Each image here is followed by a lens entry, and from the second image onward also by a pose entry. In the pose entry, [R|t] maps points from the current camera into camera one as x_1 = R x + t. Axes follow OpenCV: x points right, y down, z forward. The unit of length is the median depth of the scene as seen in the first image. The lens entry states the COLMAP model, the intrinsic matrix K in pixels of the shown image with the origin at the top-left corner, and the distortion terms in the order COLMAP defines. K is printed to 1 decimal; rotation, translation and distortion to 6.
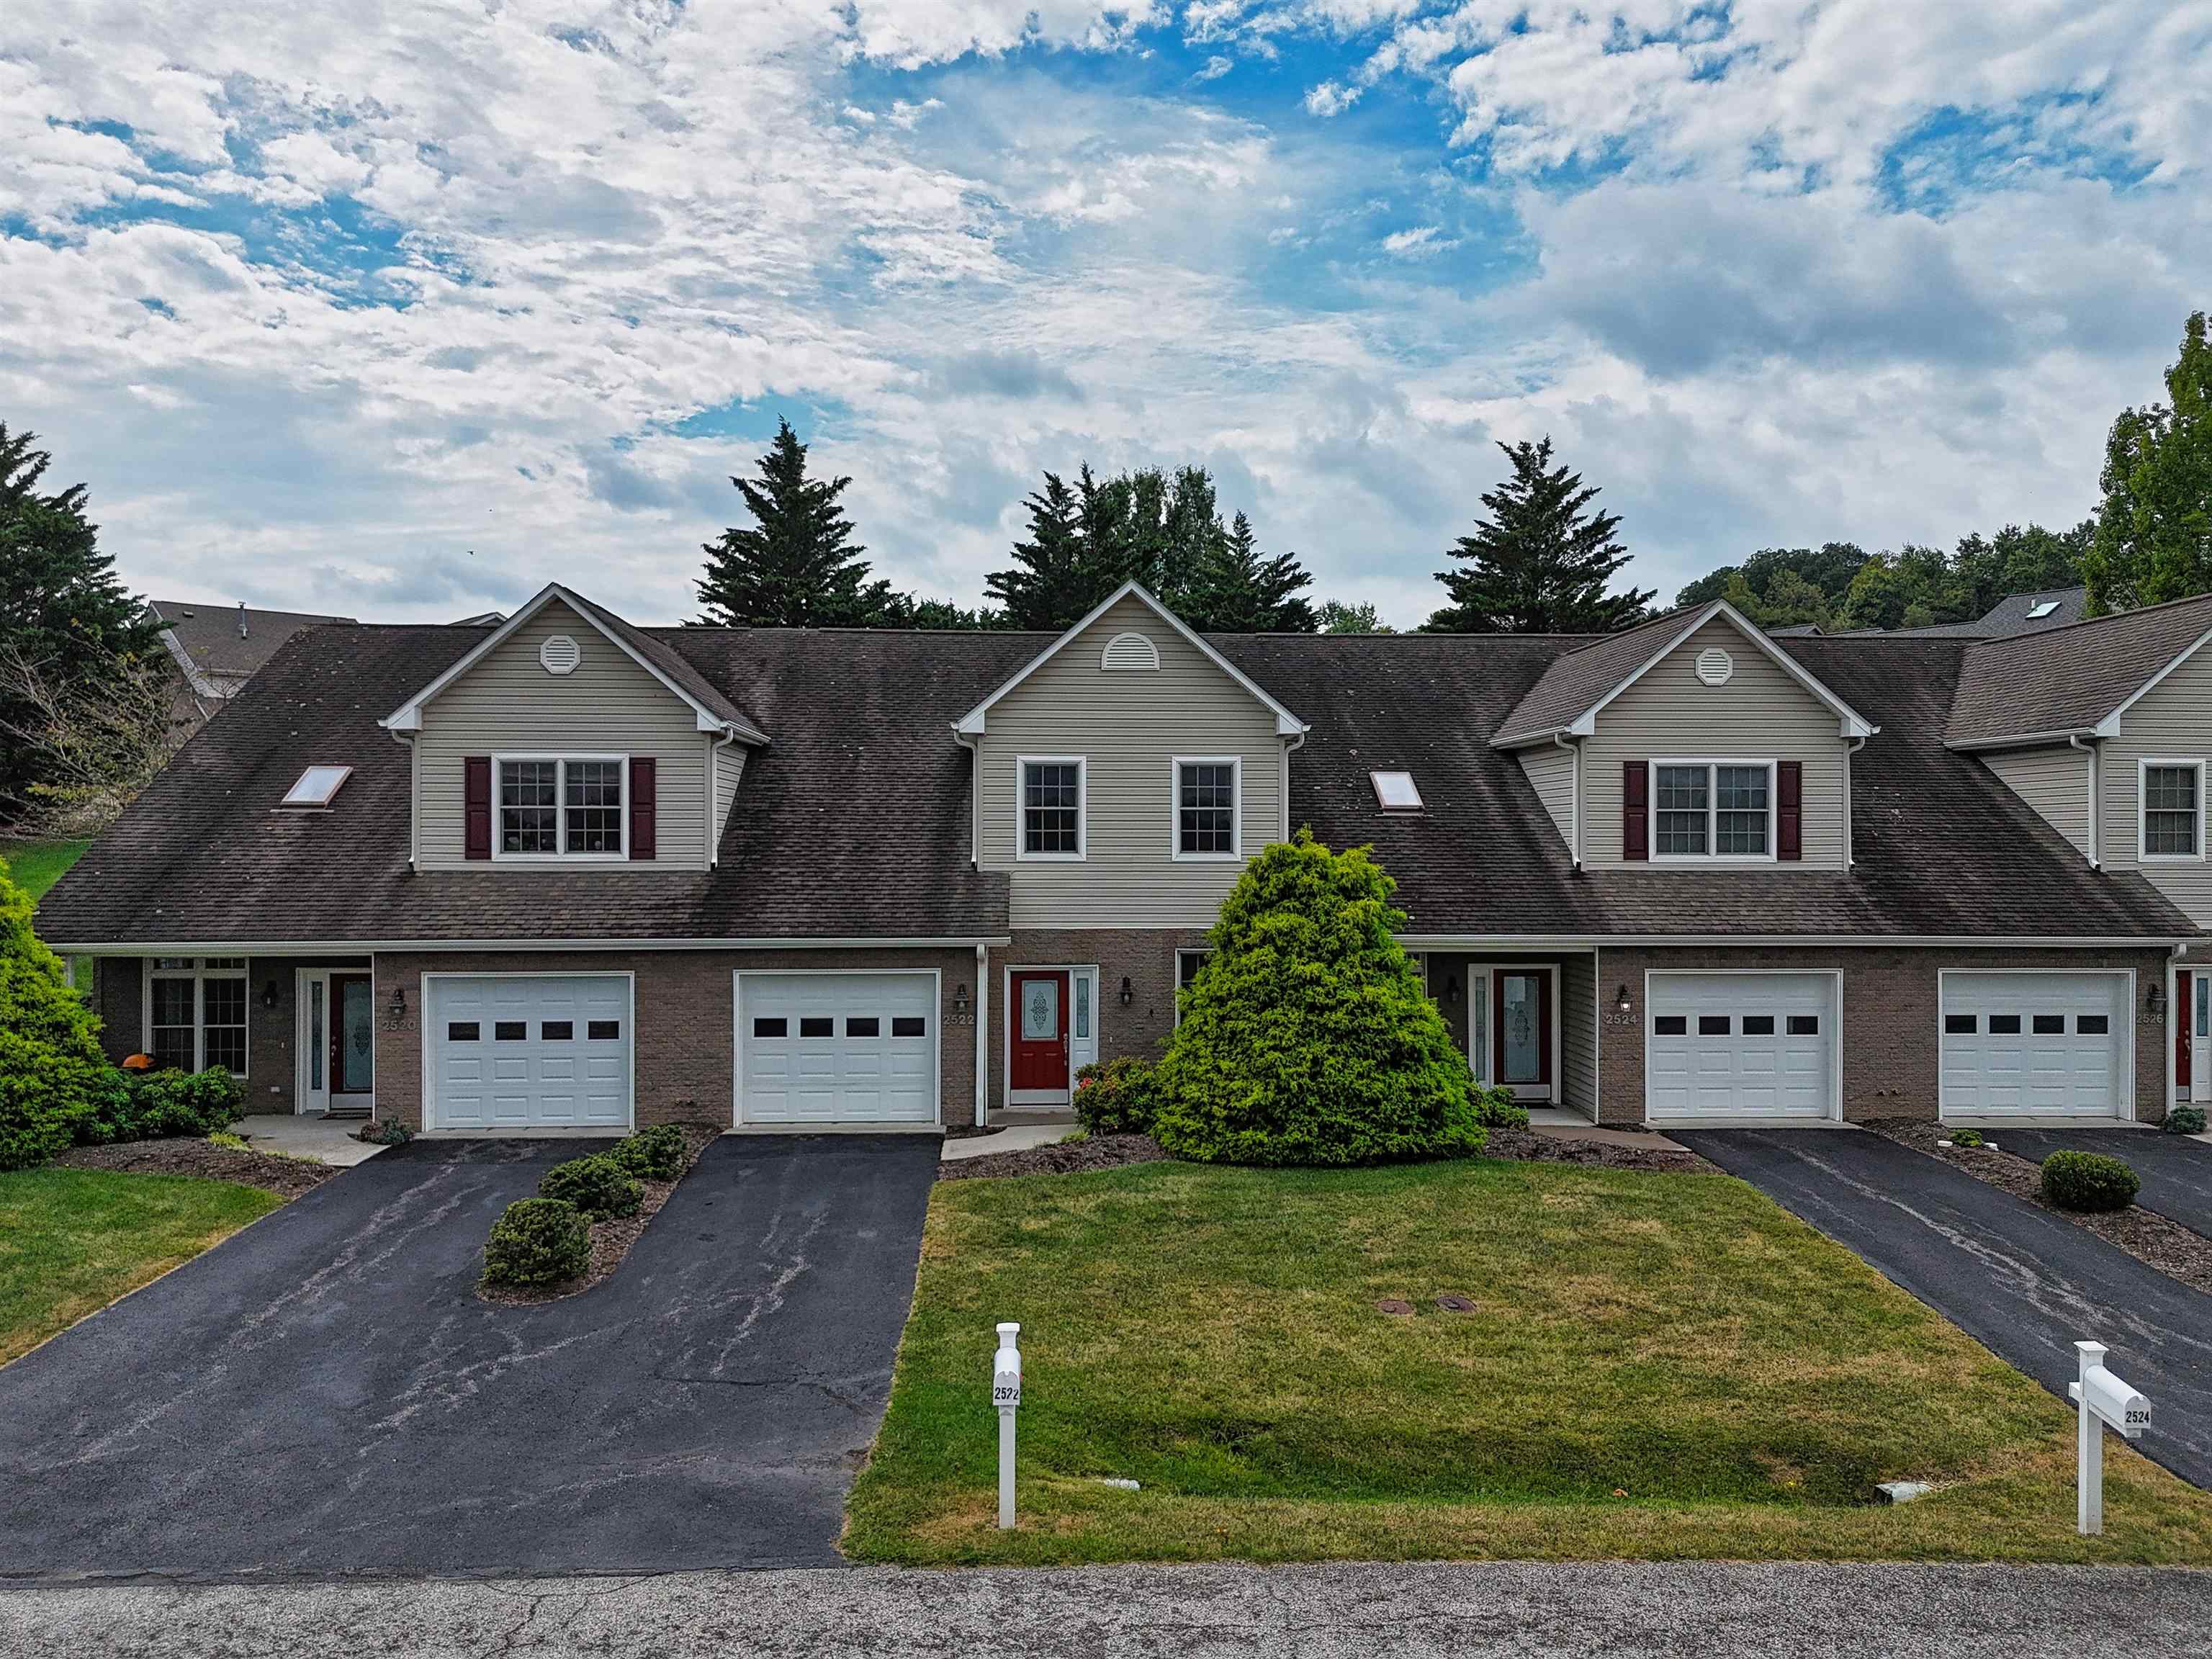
lens RADIAL K [[1723.8, 0, 1106.0], [0, 1723.8, 829.5], [0, 0, 1]] dist [0.089462, -0.099544]
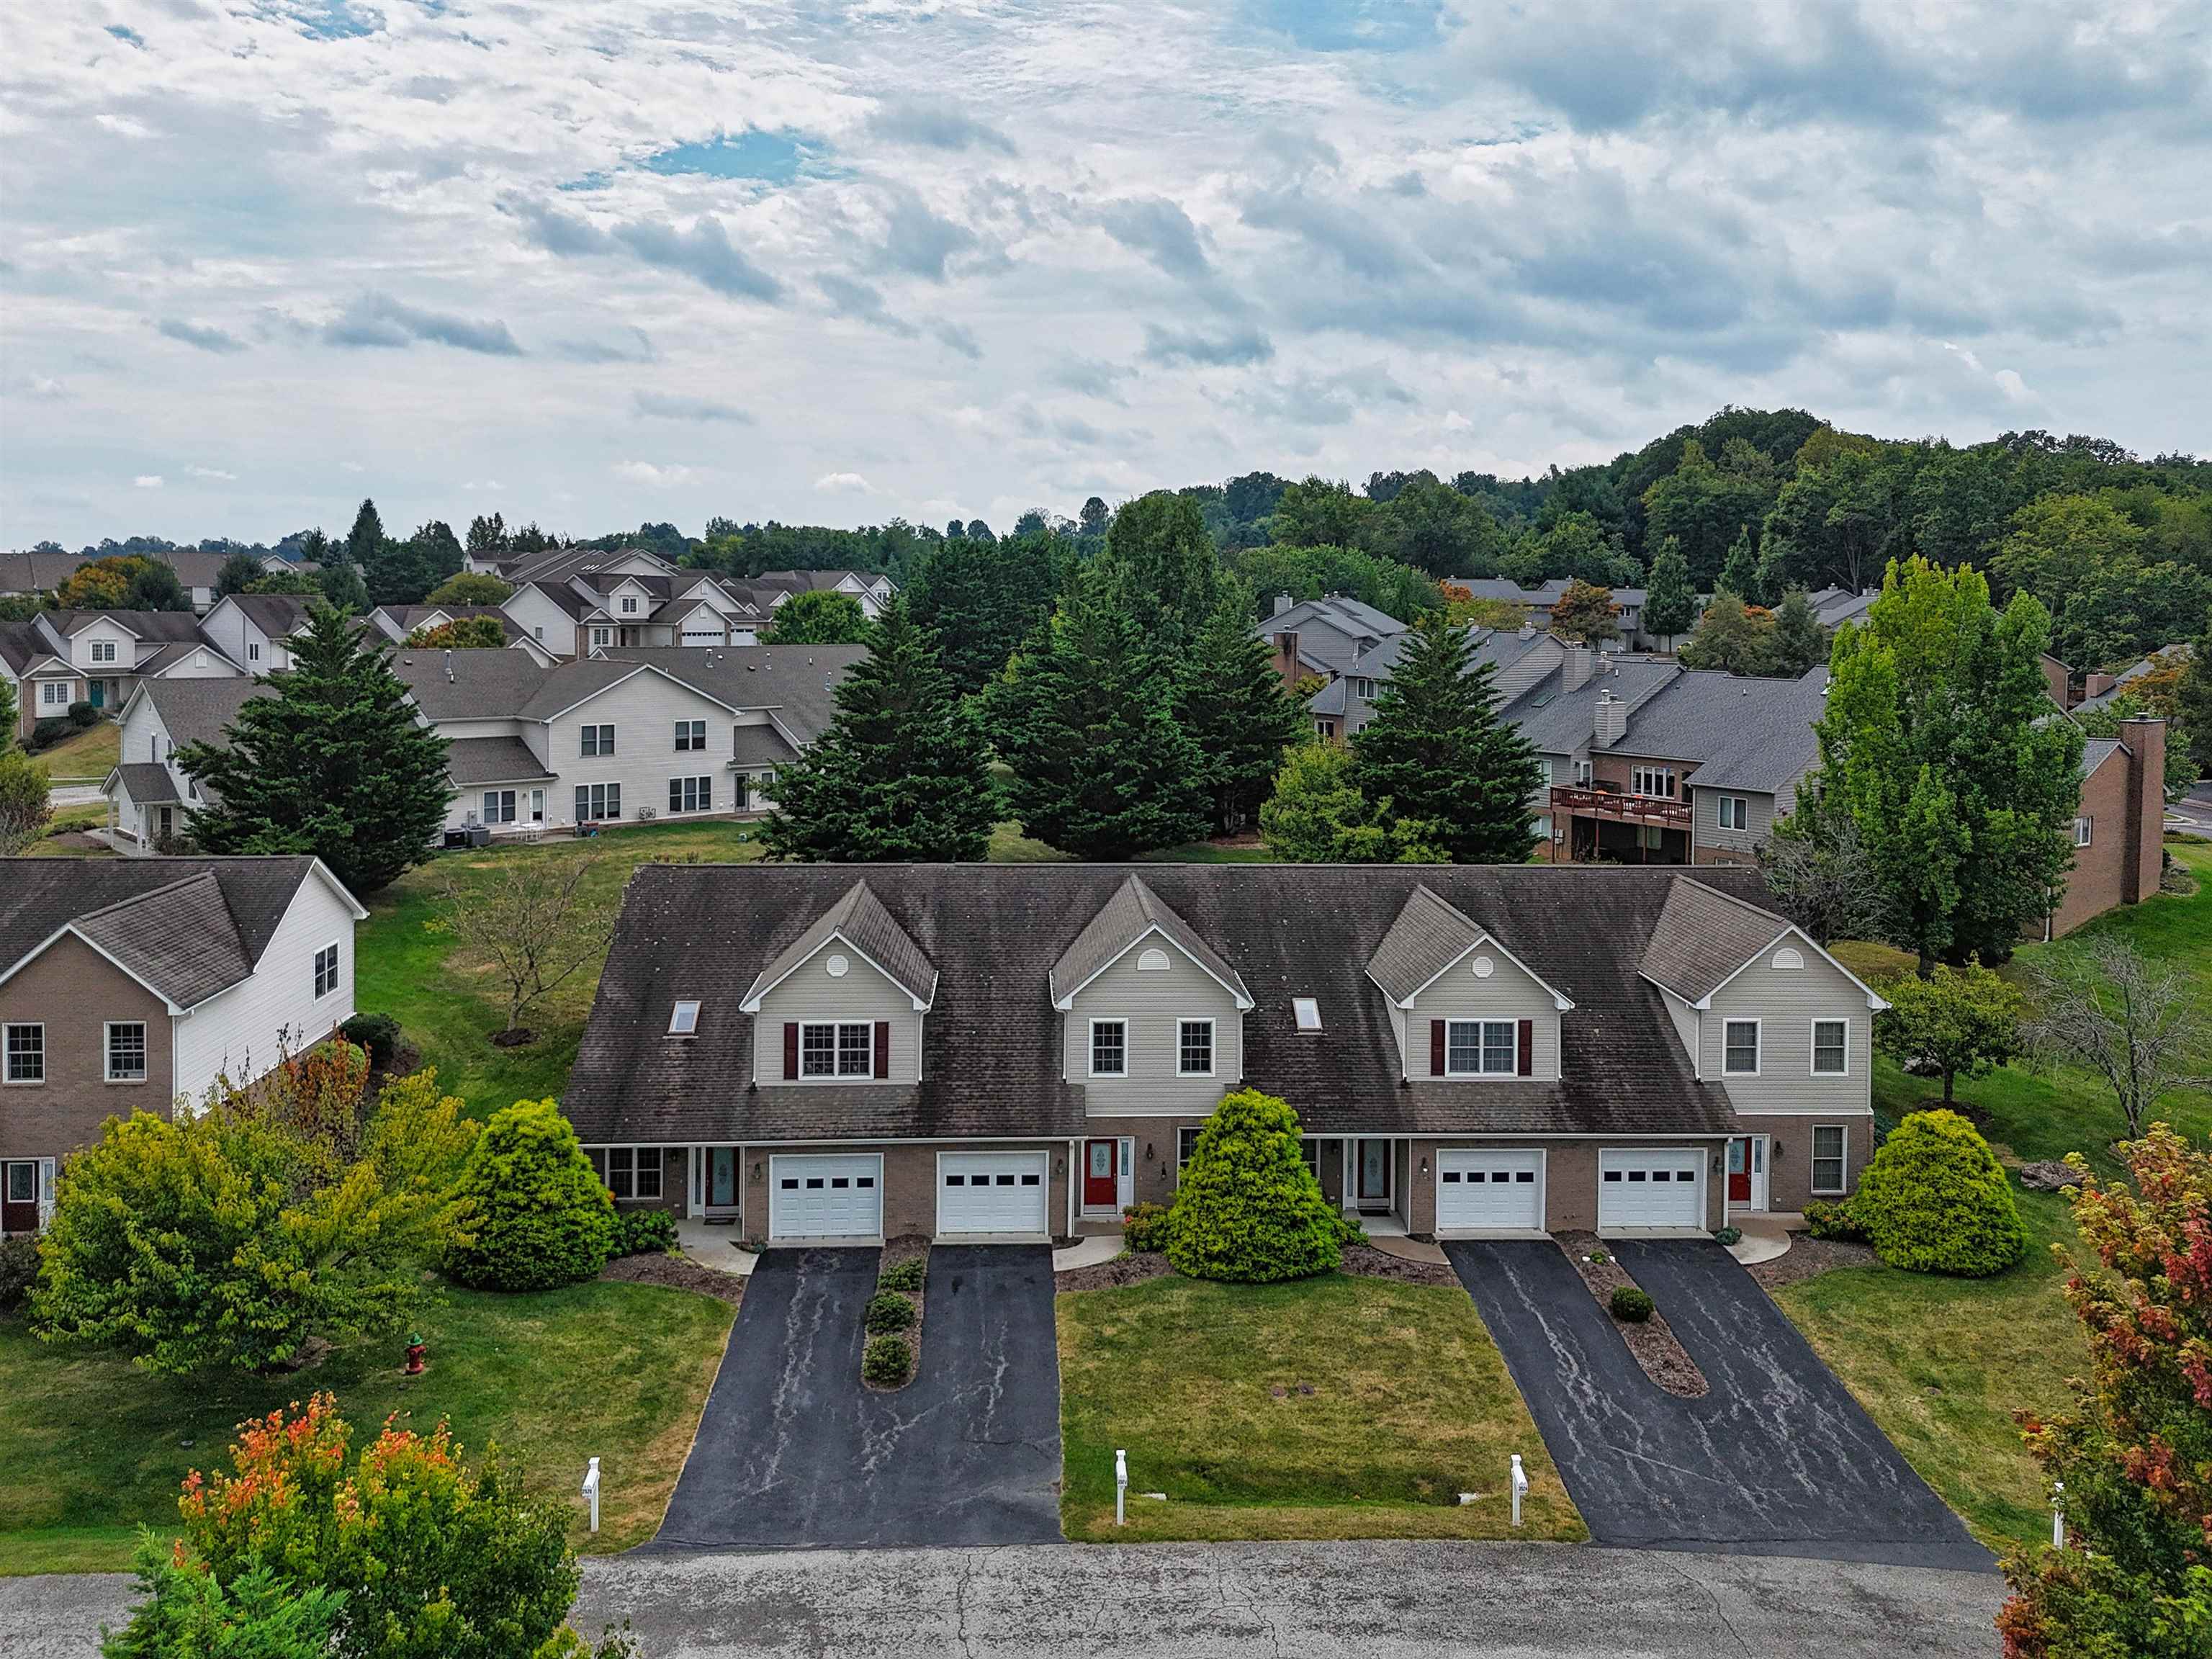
lens RADIAL K [[1791.7, 0, 1106.7], [0, 1791.7, 642.1], [0, 0, 1]] dist [0.129510, -0.200008]
pose [[0.999920, 0.009714, 0.008130, -0.054726], [-0.010113, 0.998673, 0.050503, -0.542208], [-0.007628, -0.050581, 0.998691, -0.863363]]
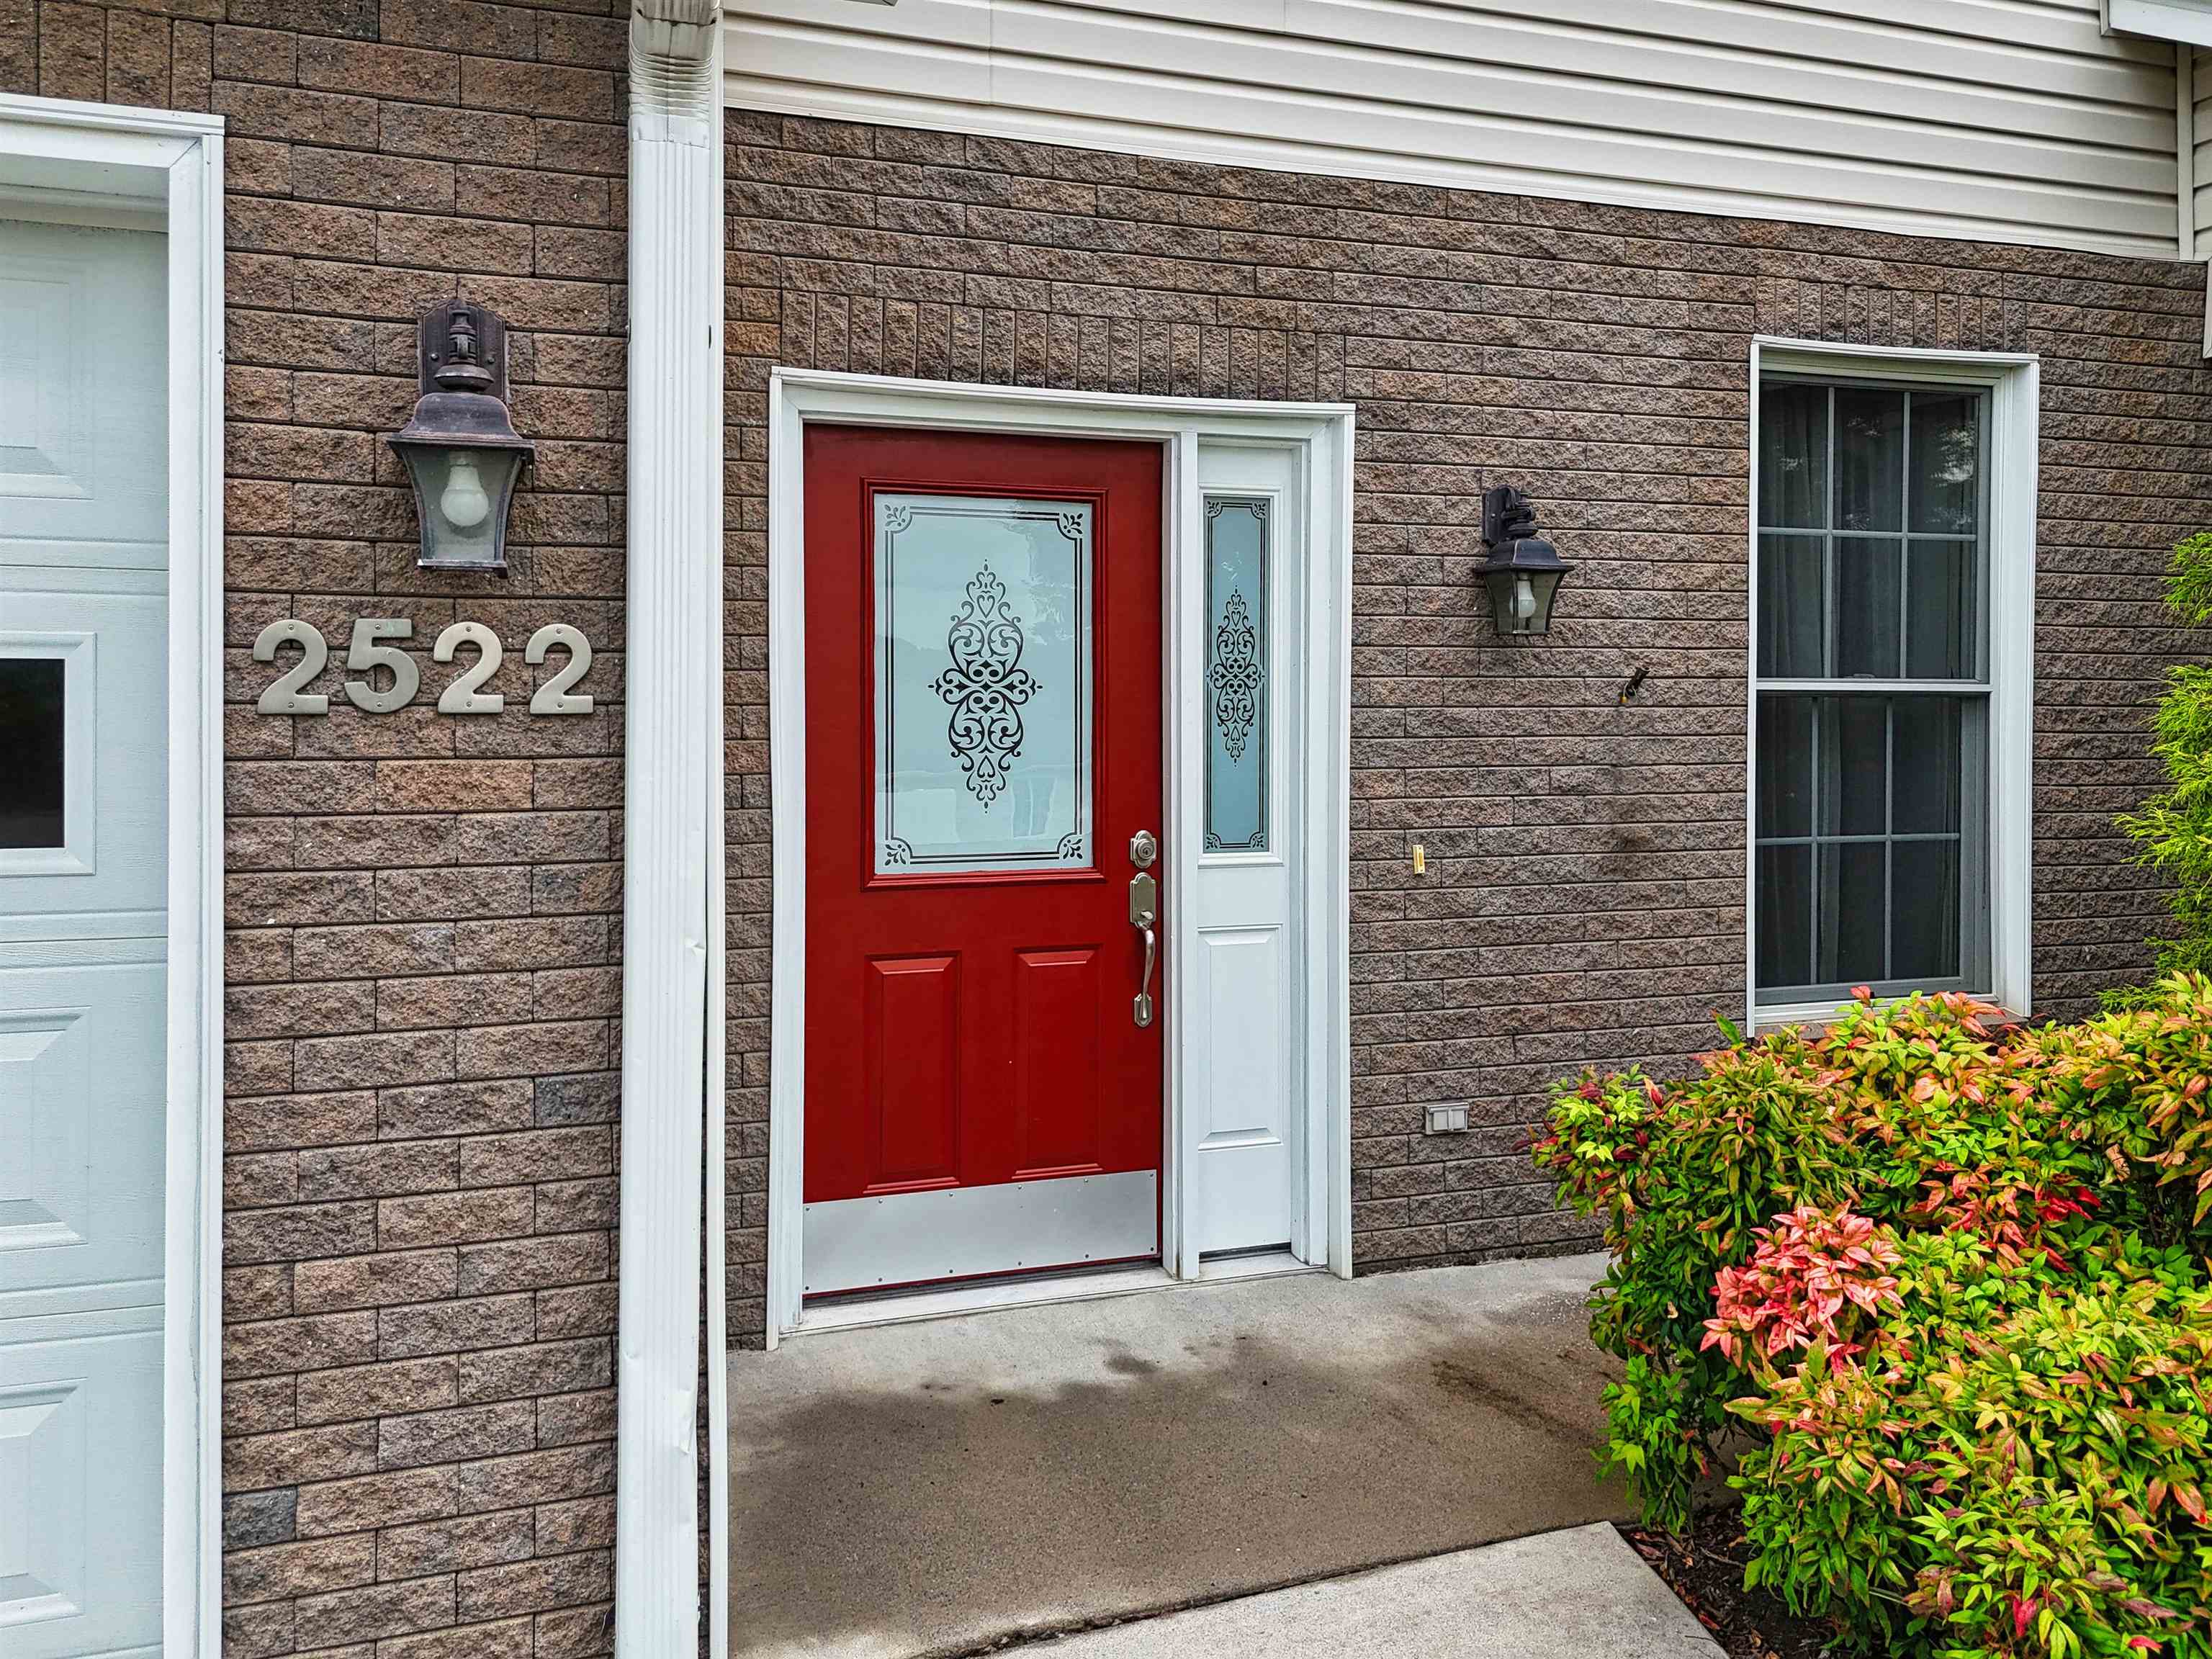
lens RADIAL K [[1696.2, 0, 1102.9], [0, 1696.2, 729.2], [0, 0, 1]] dist [0.045654, -0.046933]
pose [[0.961789, -0.003594, 0.273768, -0.073616], [-0.001018, 0.999860, 0.016701, 0.110199], [-0.273789, -0.016341, 0.961651, 0.880470]]
